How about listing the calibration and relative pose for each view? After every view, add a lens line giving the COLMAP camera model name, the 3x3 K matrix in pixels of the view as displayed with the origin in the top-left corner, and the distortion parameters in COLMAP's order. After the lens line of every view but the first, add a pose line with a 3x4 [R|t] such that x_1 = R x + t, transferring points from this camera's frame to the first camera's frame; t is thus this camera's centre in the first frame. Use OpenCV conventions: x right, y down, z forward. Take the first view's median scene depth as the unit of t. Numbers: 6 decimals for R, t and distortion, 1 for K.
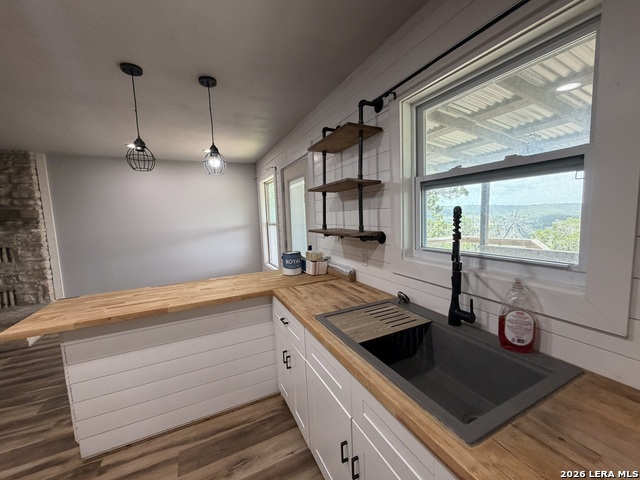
lens RADIAL K [[255.4, 0, 317.3], [0, 255.4, 240.3], [0, 0, 1]] dist [0.000595, 0.000181]
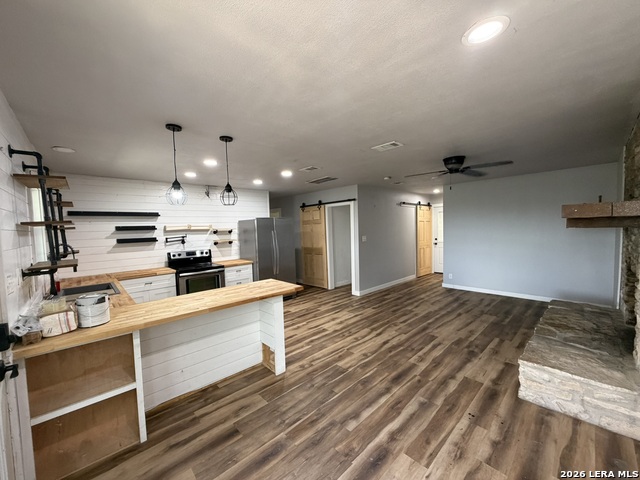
lens RADIAL K [[255.4, 0, 317.3], [0, 255.4, 240.3], [0, 0, 1]] dist [0.000595, 0.000181]
pose [[-0.951305, 0.084994, -0.296303, -0.587923], [0.038834, 0.986622, 0.158331, -0.237256], [0.305796, 0.139114, -0.941879, 2.103307]]
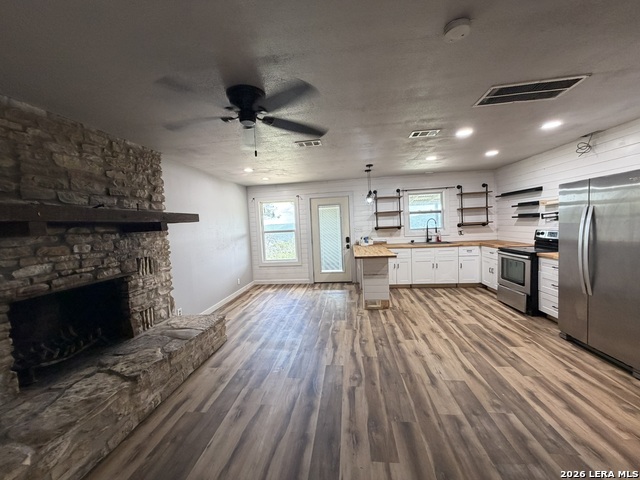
lens RADIAL K [[255.4, 0, 317.3], [0, 255.4, 240.3], [0, 0, 1]] dist [0.000595, 0.000181]
pose [[0.537850, -0.041416, 0.842023, -2.646862], [0.112131, 0.993433, -0.022761, 0.091792], [-0.835550, 0.106659, 0.538962, 0.067508]]
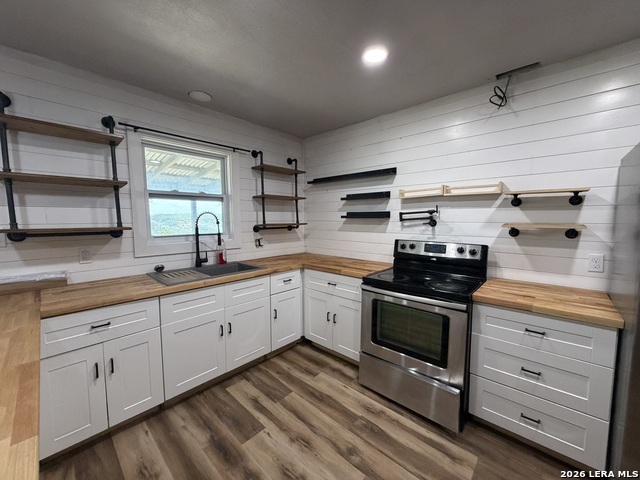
lens RADIAL K [[255.4, 0, 317.3], [0, 255.4, 240.3], [0, 0, 1]] dist [0.000595, 0.000181]
pose [[-0.369716, -0.039974, 0.928285, -0.977932], [0.109527, 0.990234, 0.086264, 0.020199], [-0.922667, 0.133565, -0.361727, 0.462666]]
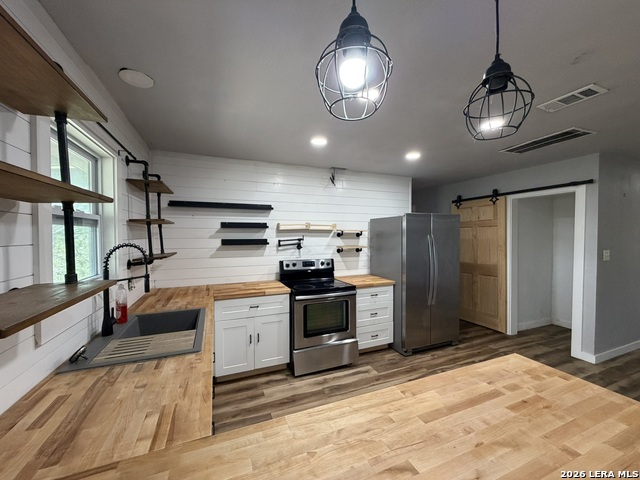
lens RADIAL K [[255.4, 0, 317.3], [0, 255.4, 240.3], [0, 0, 1]] dist [0.000595, 0.000181]
pose [[-0.997434, 0.041203, 0.058541, -0.335917], [0.047866, 0.991932, 0.117386, -0.134262], [-0.053232, 0.119887, -0.991359, 1.197834]]
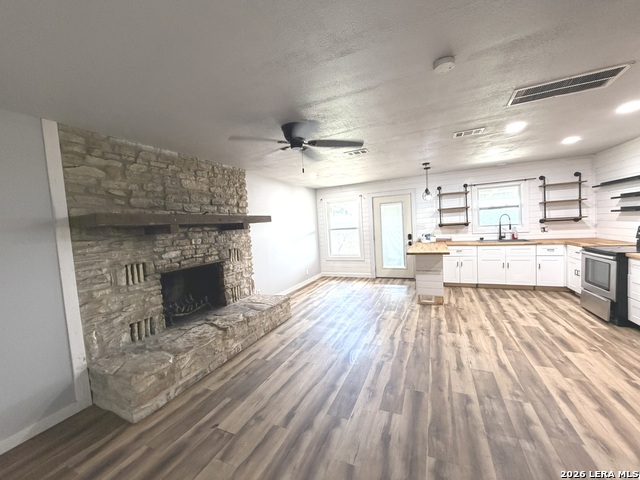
lens RADIAL K [[255.4, 0, 317.3], [0, 255.4, 240.3], [0, 0, 1]] dist [0.000595, 0.000181]
pose [[0.767210, -0.045694, 0.639767, -2.719655], [0.094039, 0.994694, -0.041728, 0.121941], [-0.634465, 0.092177, 0.767435, -0.235659]]
